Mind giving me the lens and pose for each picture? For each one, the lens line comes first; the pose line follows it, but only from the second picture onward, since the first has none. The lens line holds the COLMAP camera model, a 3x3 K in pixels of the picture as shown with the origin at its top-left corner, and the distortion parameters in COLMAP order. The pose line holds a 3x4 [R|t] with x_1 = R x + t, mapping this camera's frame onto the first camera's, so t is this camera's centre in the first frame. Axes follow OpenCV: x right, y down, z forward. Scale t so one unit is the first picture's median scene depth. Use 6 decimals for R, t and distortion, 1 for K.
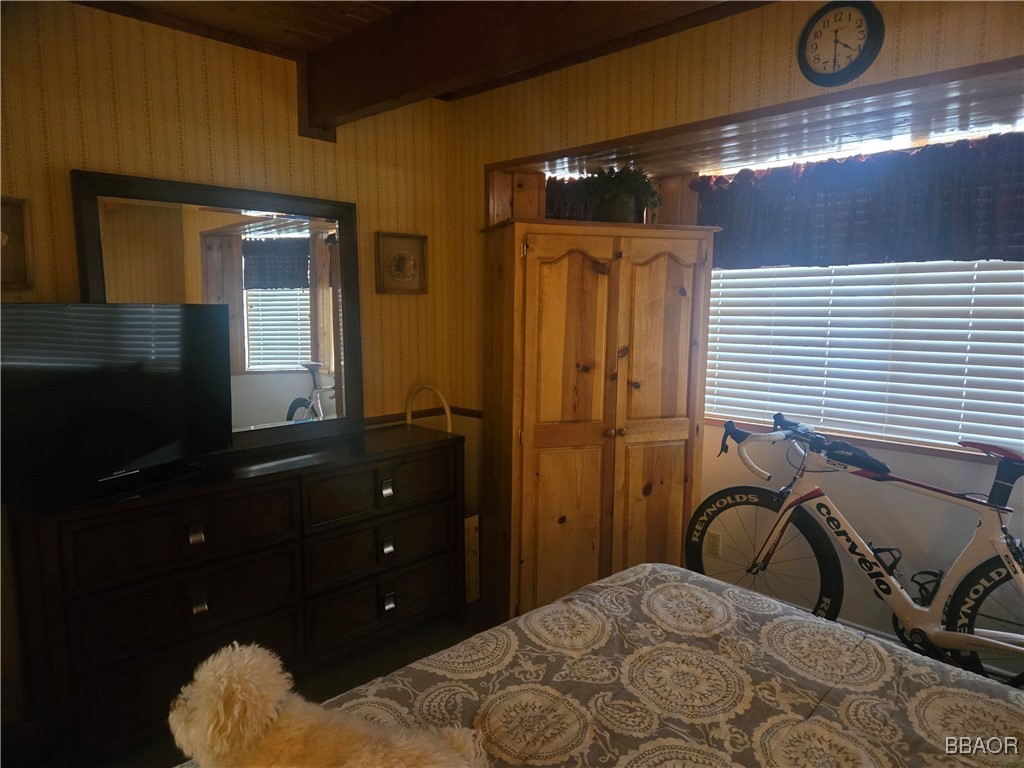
lens RADIAL K [[682.3, 0, 499.0], [0, 682.3, 381.3], [0, 0, 1]] dist [0.090998, -0.077617]
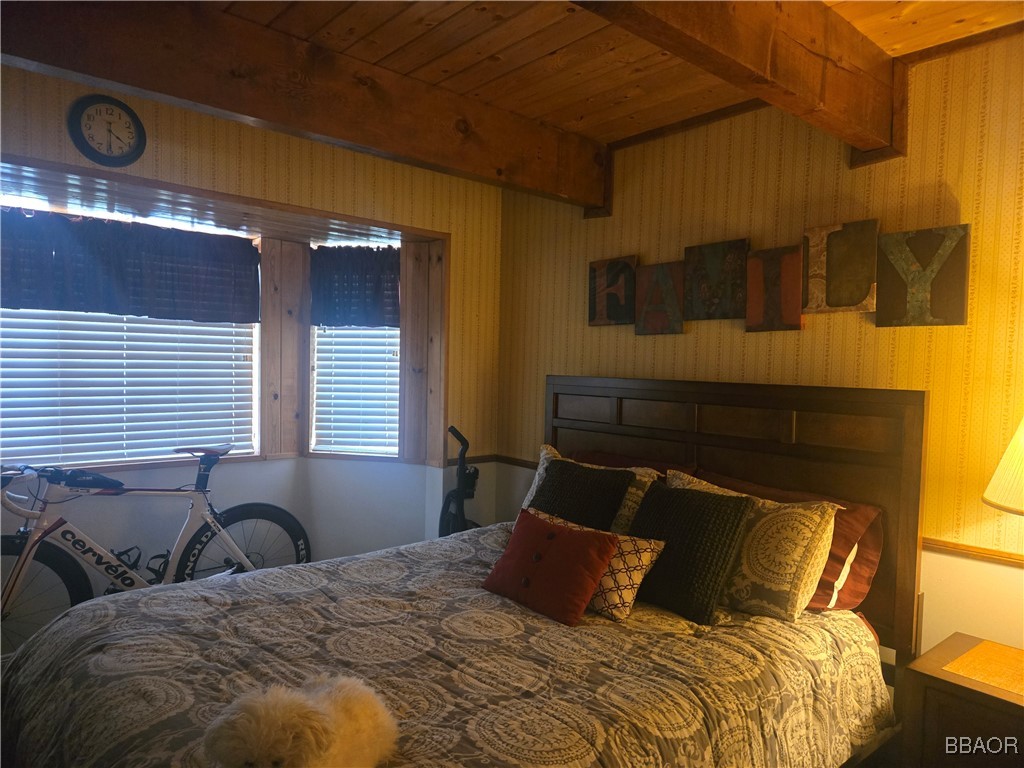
lens RADIAL K [[682.3, 0, 499.0], [0, 682.3, 381.3], [0, 0, 1]] dist [0.090998, -0.077617]
pose [[0.083261, -0.034243, 0.995939, -0.635593], [0.097749, 0.994870, 0.026034, -0.019748], [-0.991722, 0.095185, 0.086181, 0.251424]]
